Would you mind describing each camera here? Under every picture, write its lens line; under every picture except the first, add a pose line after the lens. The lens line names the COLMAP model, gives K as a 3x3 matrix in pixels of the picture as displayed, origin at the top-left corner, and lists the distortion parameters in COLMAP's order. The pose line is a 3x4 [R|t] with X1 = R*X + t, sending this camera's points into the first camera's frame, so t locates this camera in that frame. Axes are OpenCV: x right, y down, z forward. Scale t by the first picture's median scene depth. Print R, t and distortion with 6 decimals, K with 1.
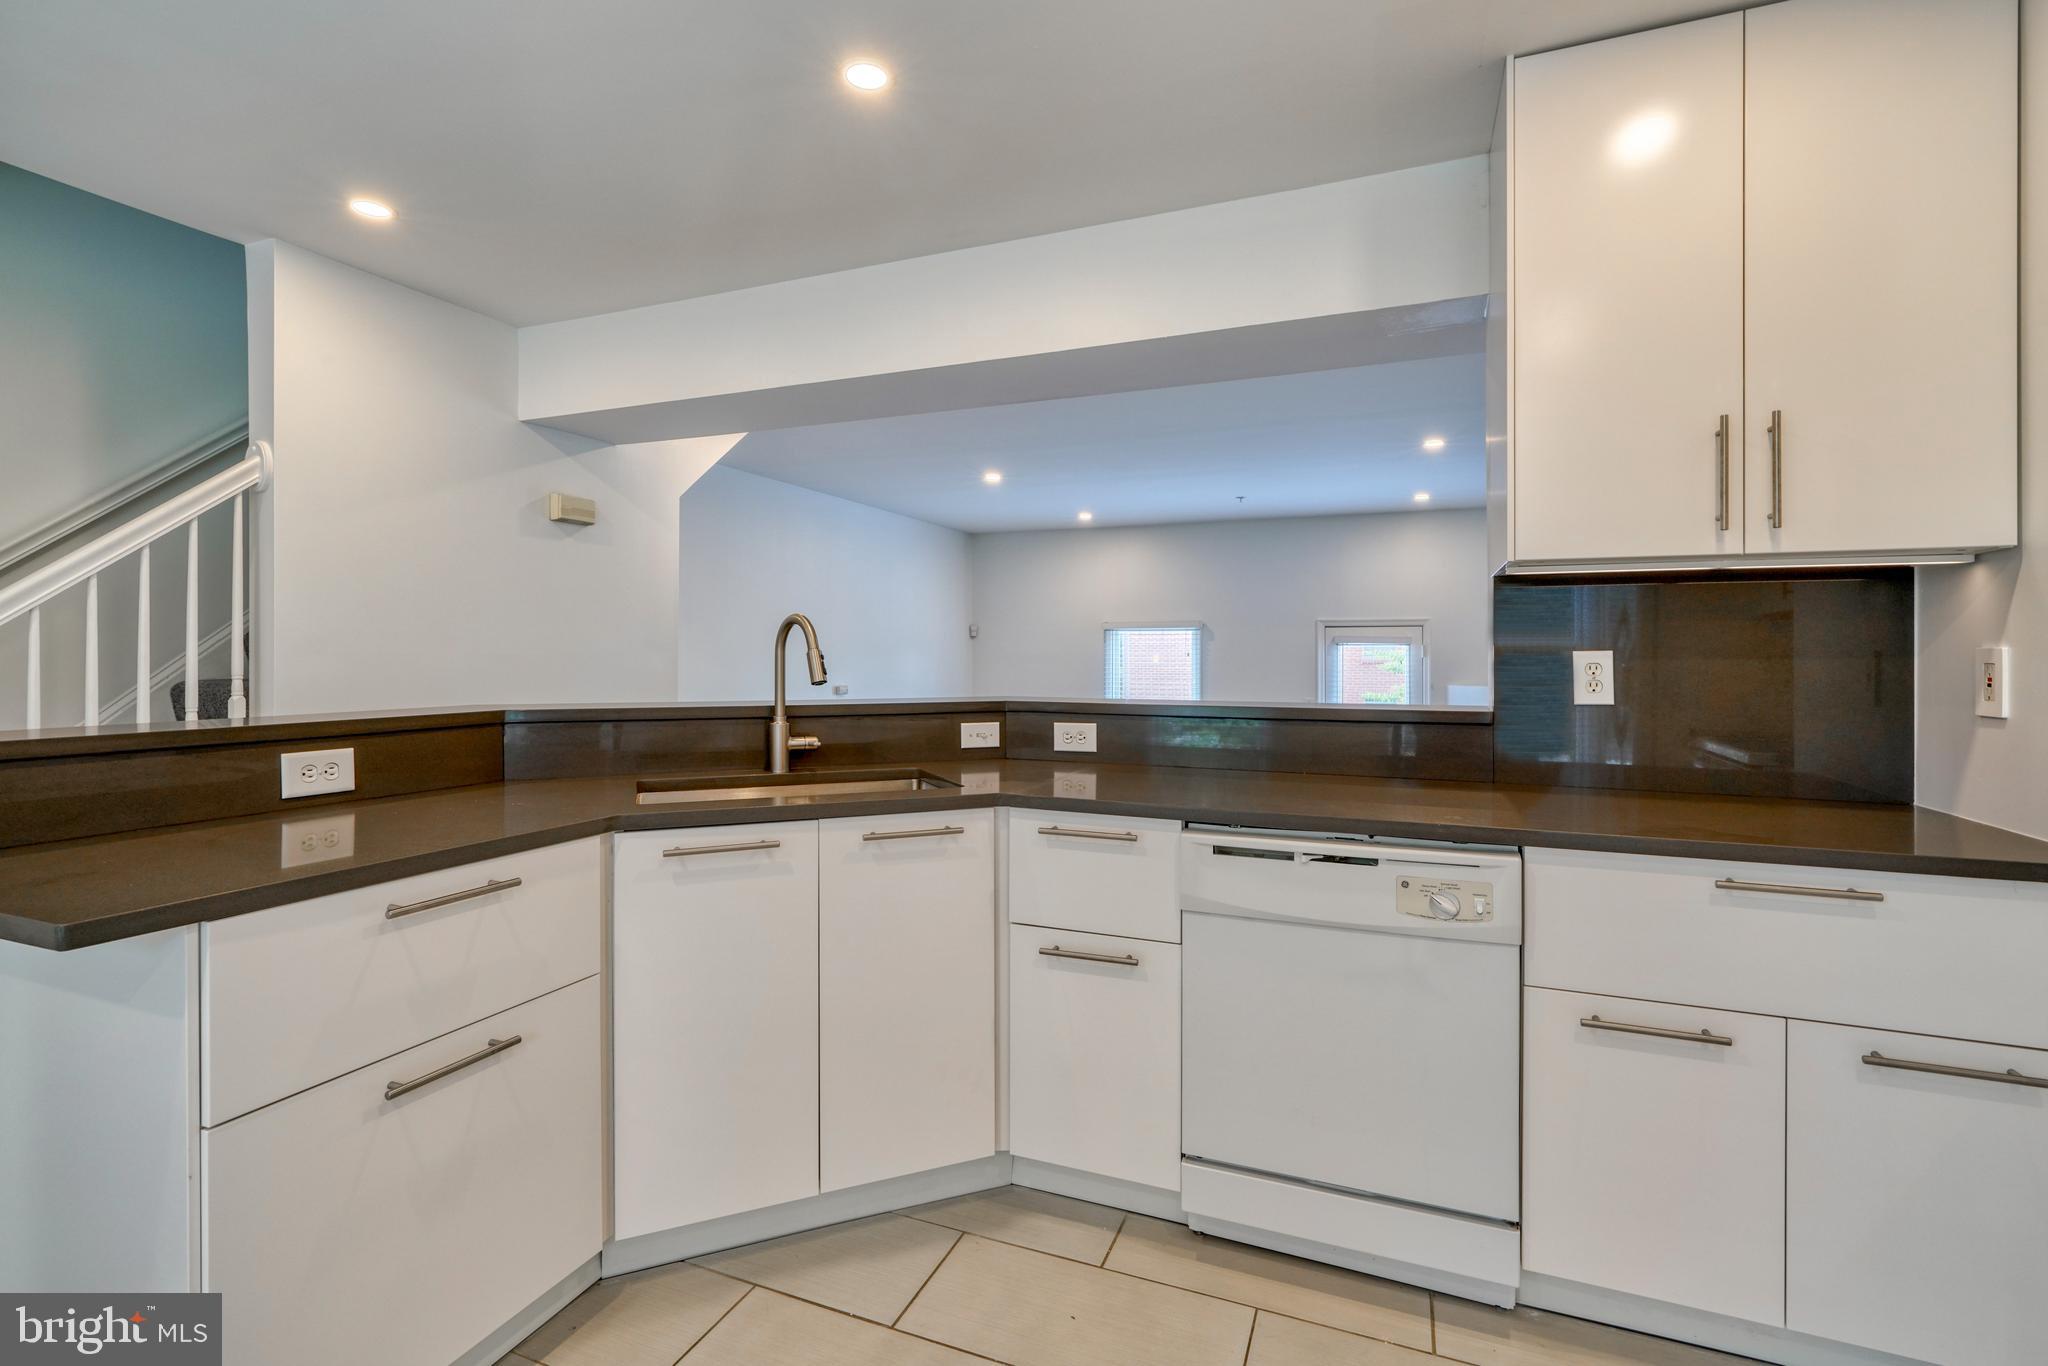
lens RADIAL K [[930.6, 0, 1022.1], [0, 930.6, 657.7], [0, 0, 1]] dist [-0.002653, 0.004337]
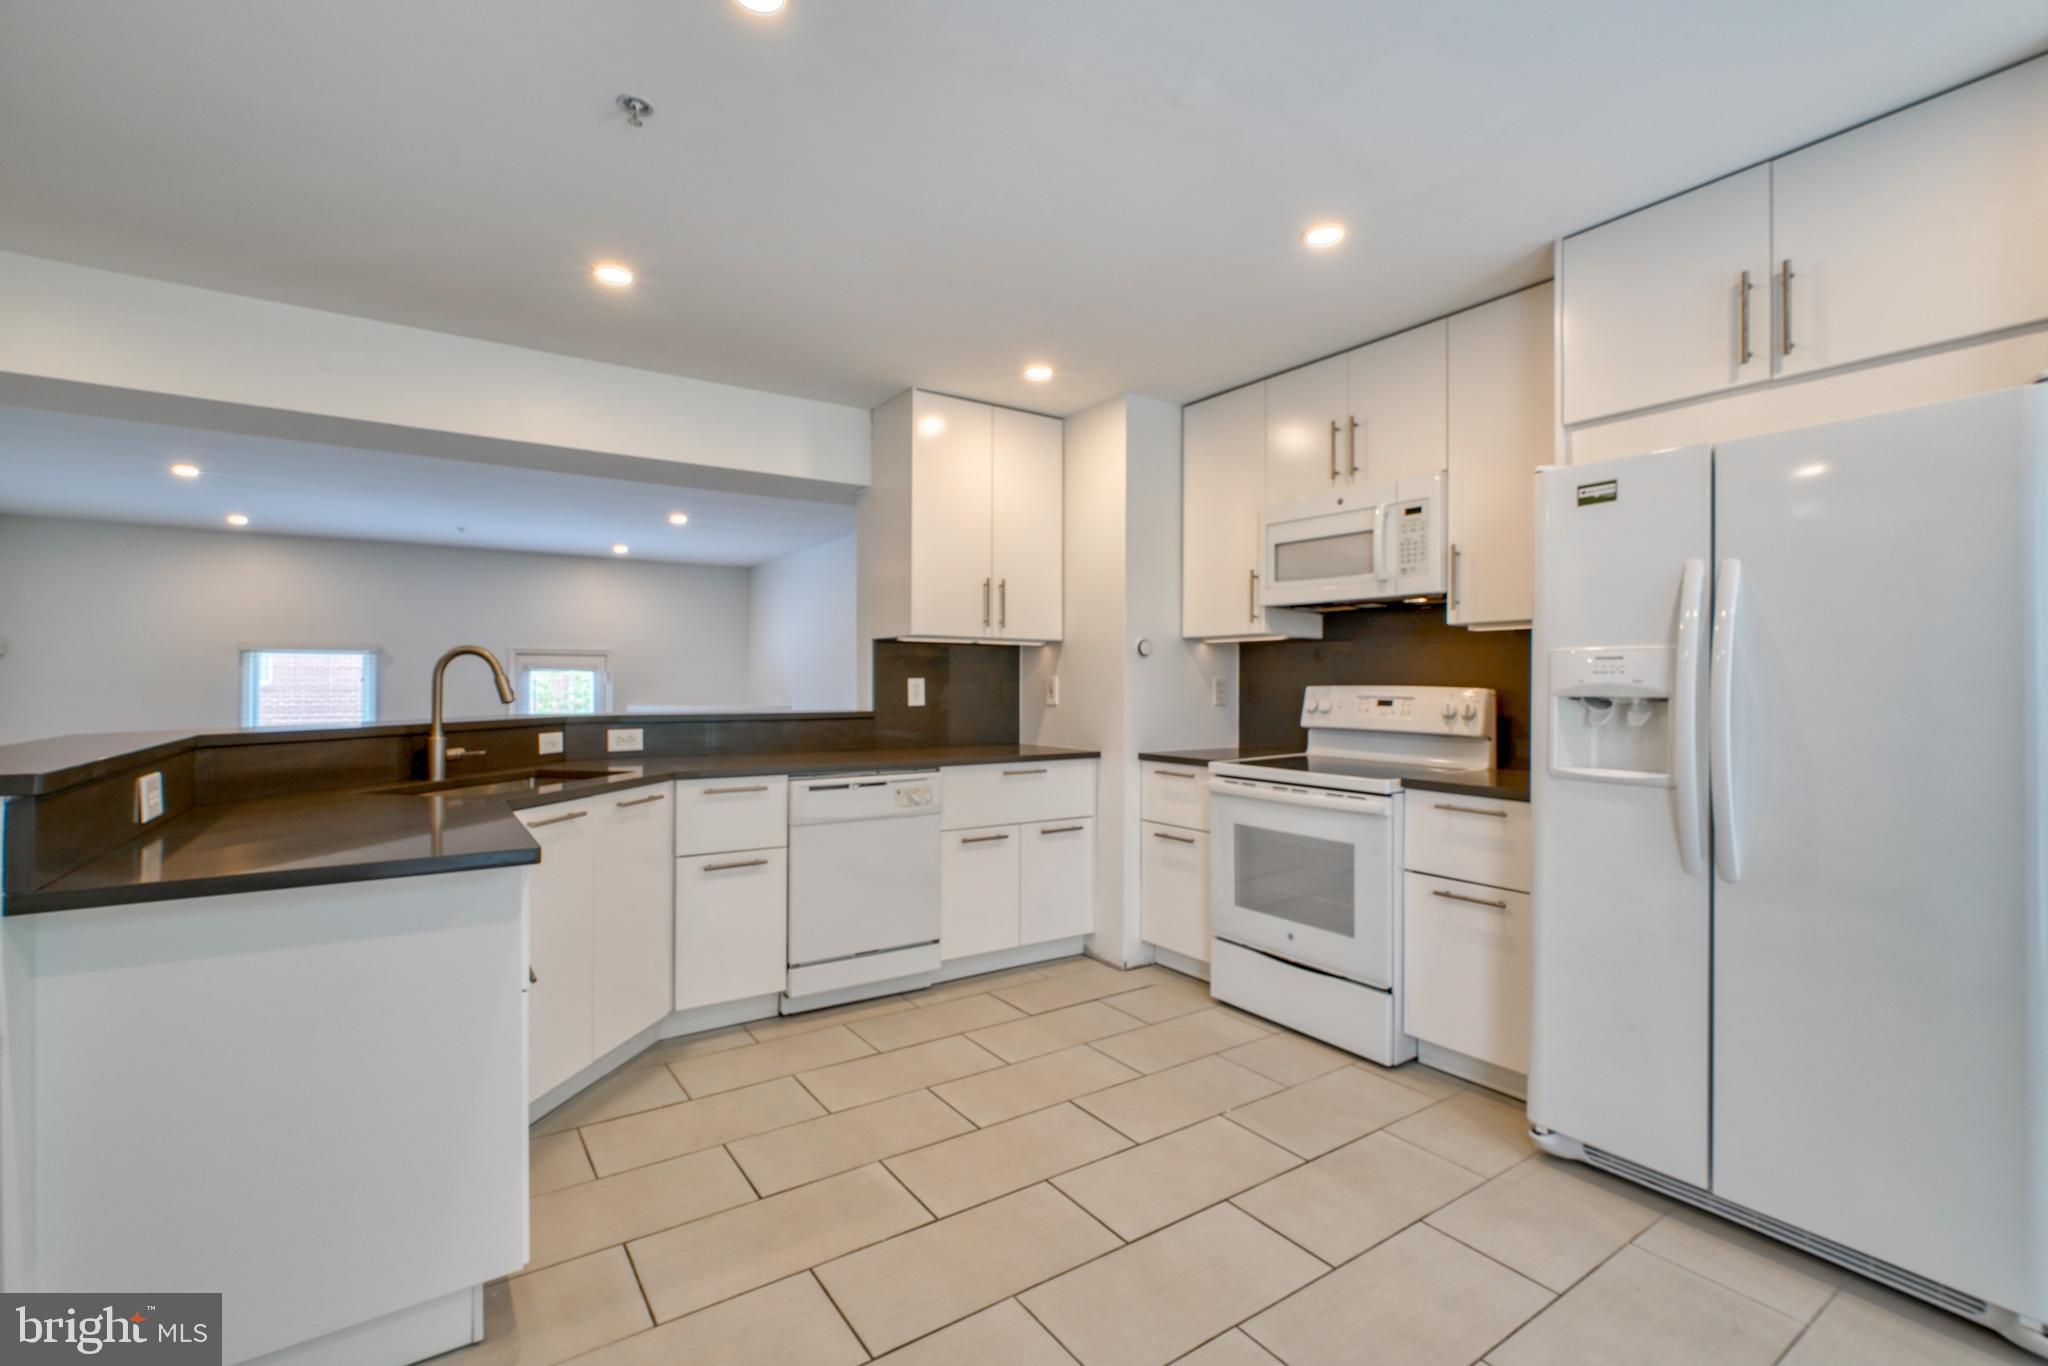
lens RADIAL K [[912.5, 0, 1019.8], [0, 912.5, 678.5], [0, 0, 1]] dist [-0.001681, -0.000008]
pose [[0.554399, 0.003547, 0.832243, -0.998778], [0.001102, 0.999987, -0.004996, 0.002890], [-0.832250, 0.003687, 0.554388, -0.304402]]
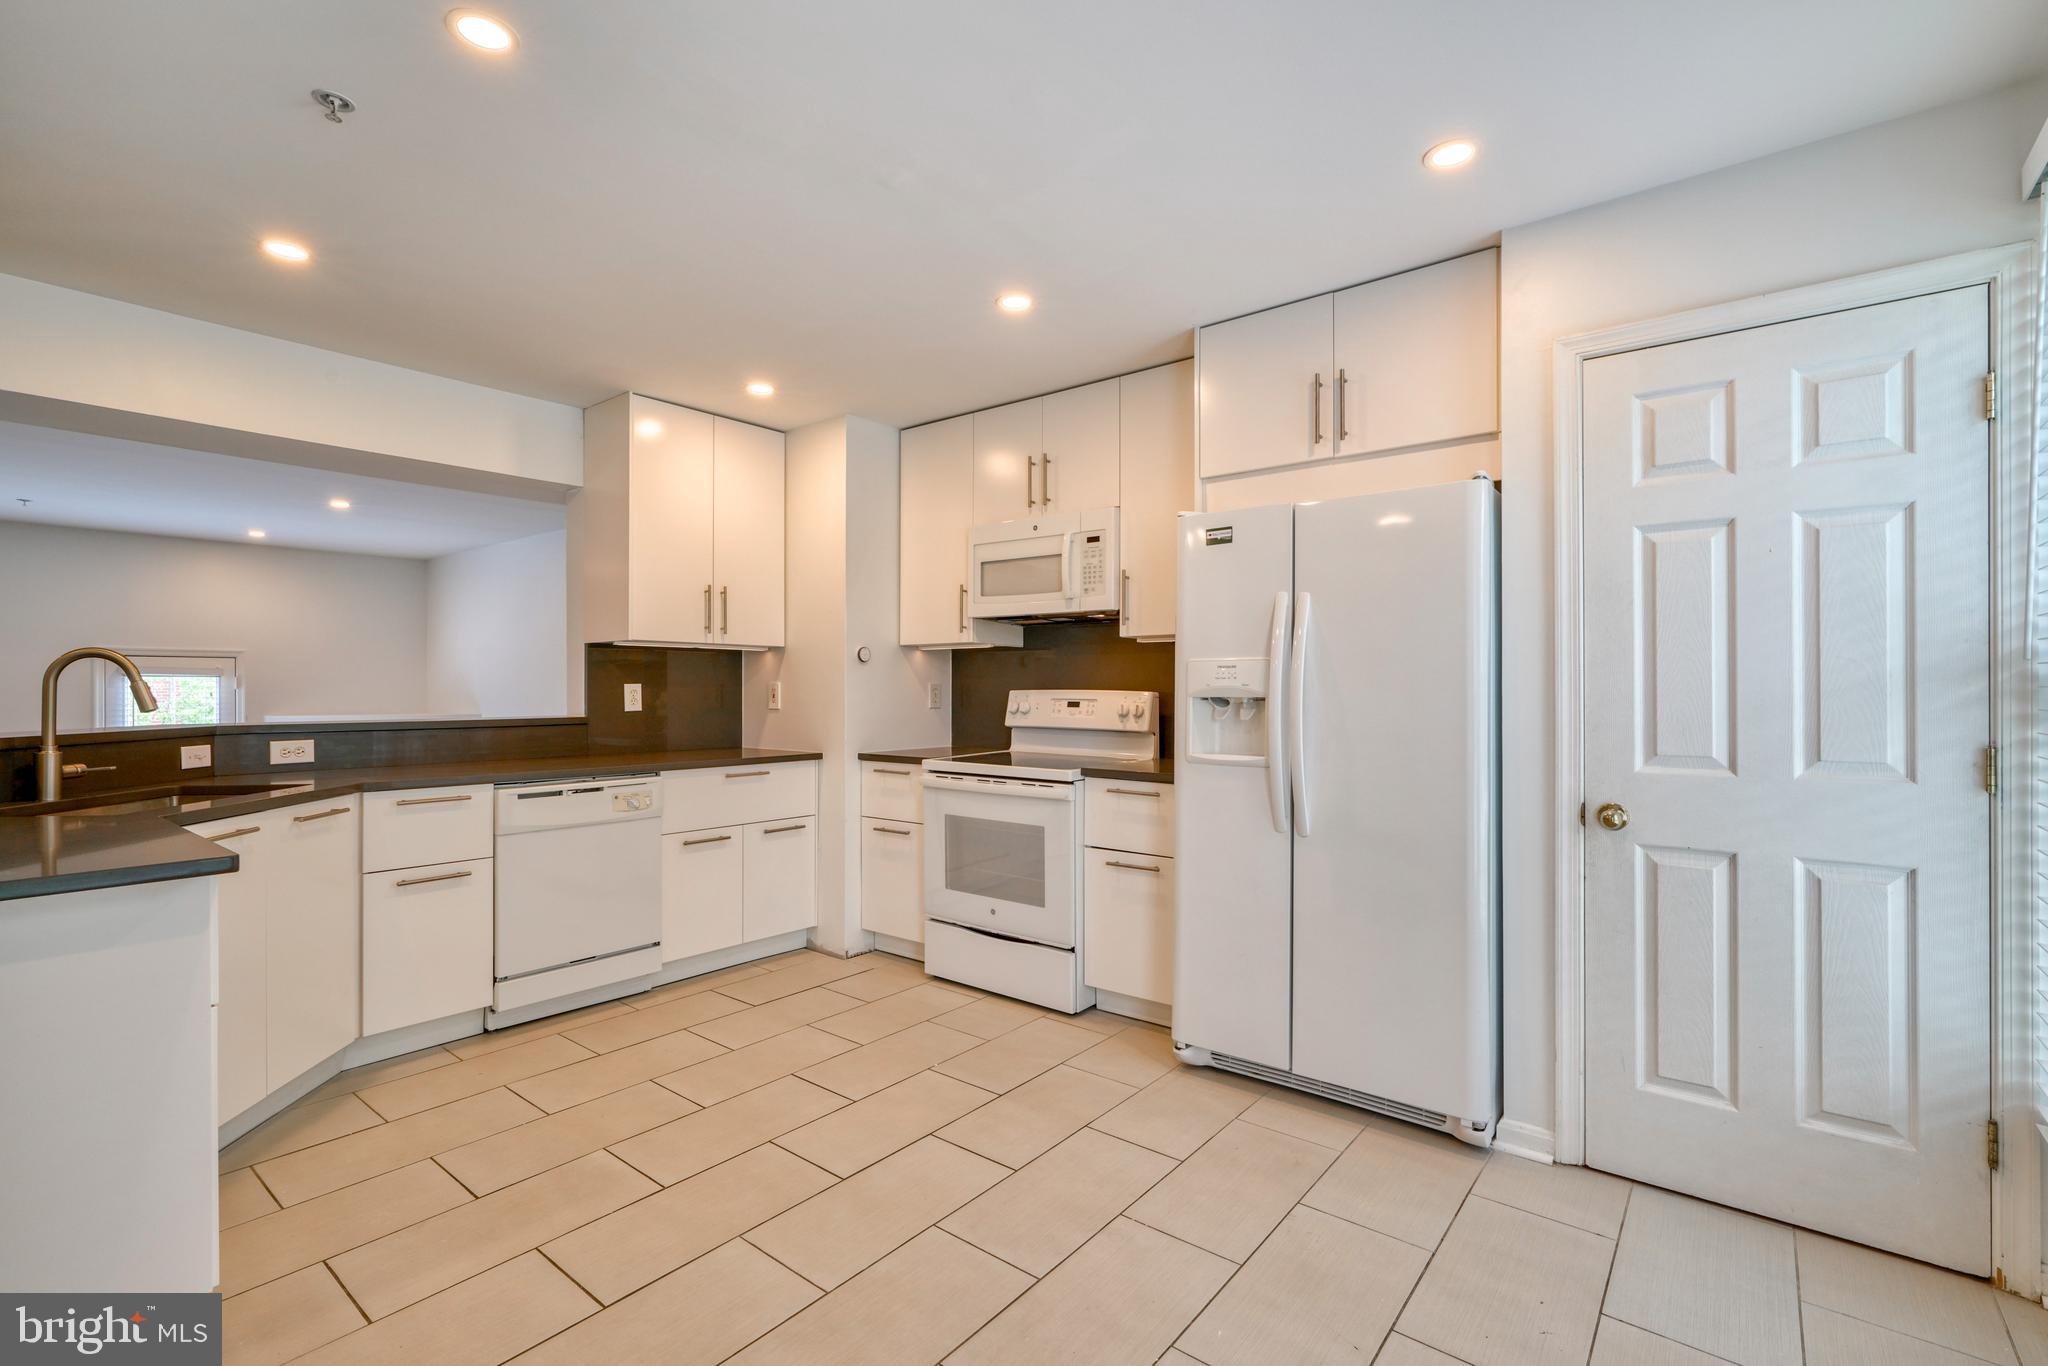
lens RADIAL K [[920.6, 0, 1017.6], [0, 920.6, 685.5], [0, 0, 1]] dist [-0.002764, 0.000385]
pose [[0.291216, 0.000396, 0.956657, -1.138273], [0.004277, 0.999989, -0.001716, 0.003453], [-0.956648, 0.004591, 0.291211, -0.393570]]
